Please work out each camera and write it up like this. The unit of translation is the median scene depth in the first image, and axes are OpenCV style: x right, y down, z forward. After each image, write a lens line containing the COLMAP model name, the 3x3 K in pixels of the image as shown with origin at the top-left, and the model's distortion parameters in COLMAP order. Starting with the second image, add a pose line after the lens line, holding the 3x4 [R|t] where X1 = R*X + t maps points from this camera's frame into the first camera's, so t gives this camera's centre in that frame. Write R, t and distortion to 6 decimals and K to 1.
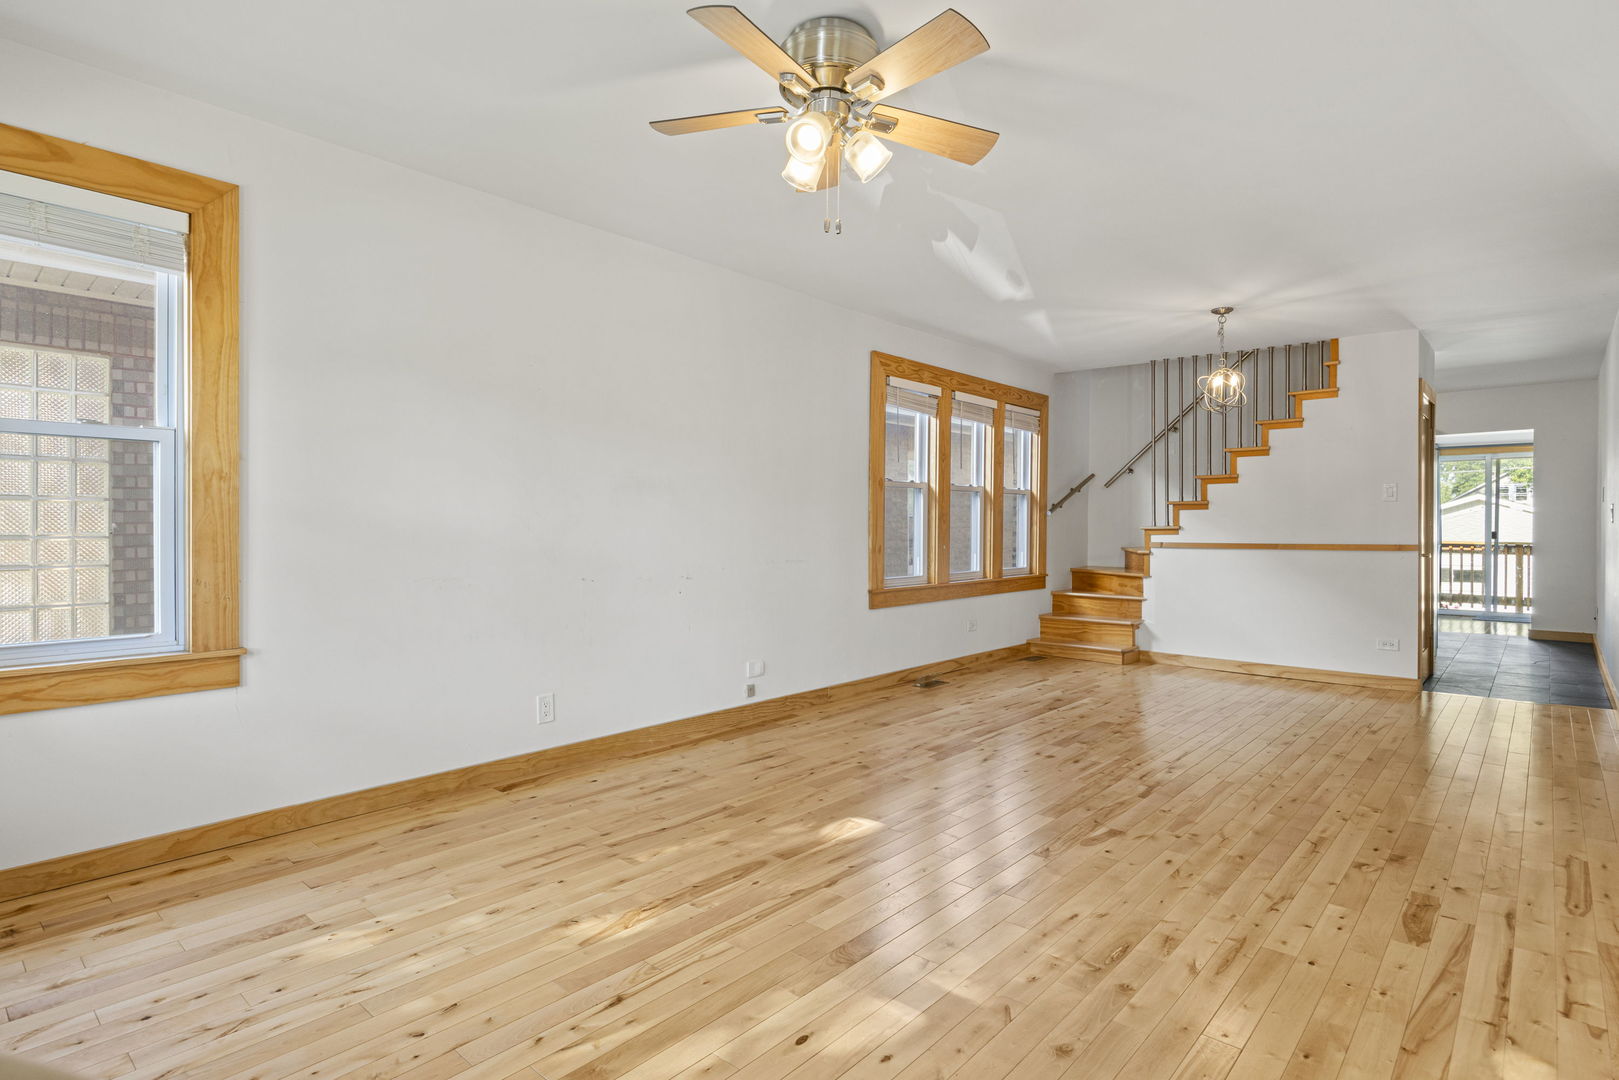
lens RADIAL K [[832.6, 0, 819.0], [0, 832.6, 533.2], [0, 0, 1]] dist [0.000512, 0.000019]
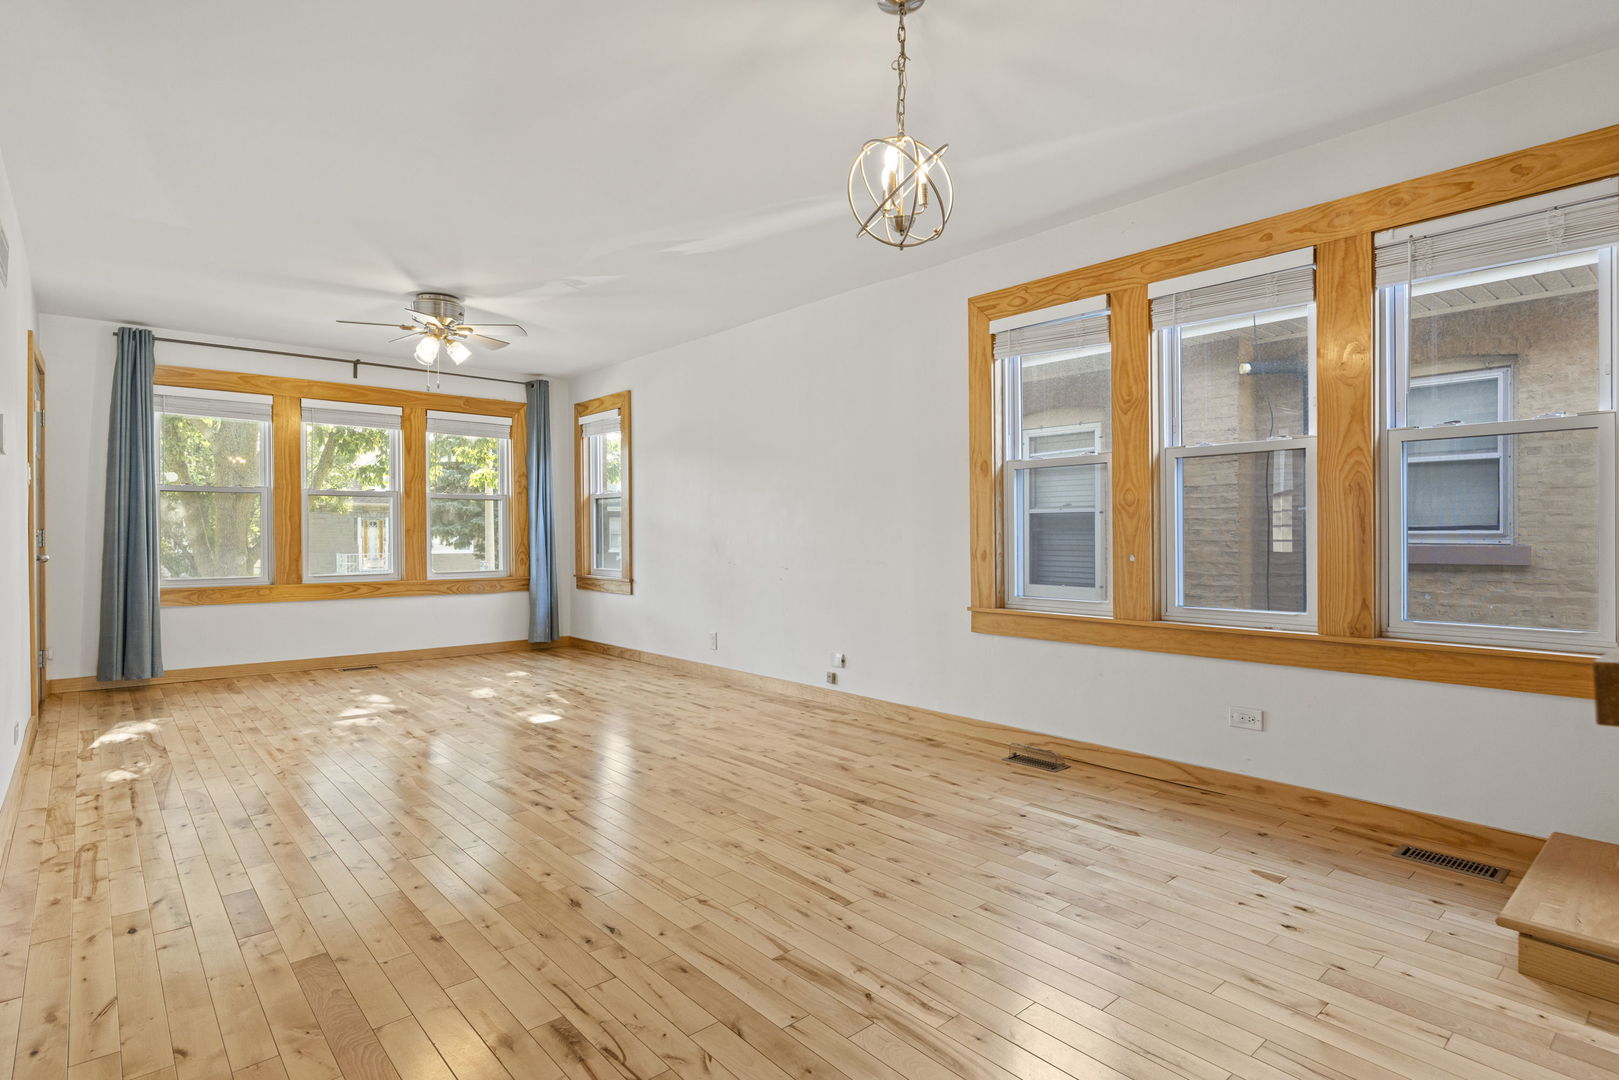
lens RADIAL K [[832.6, 0, 819.0], [0, 832.6, 533.2], [0, 0, 1]] dist [0.000512, 0.000019]
pose [[-0.126888, 0.003477, -0.991911, 0.851818], [-0.001924, 0.999991, 0.003752, -0.003330], [0.991915, 0.002384, -0.126880, 0.958234]]
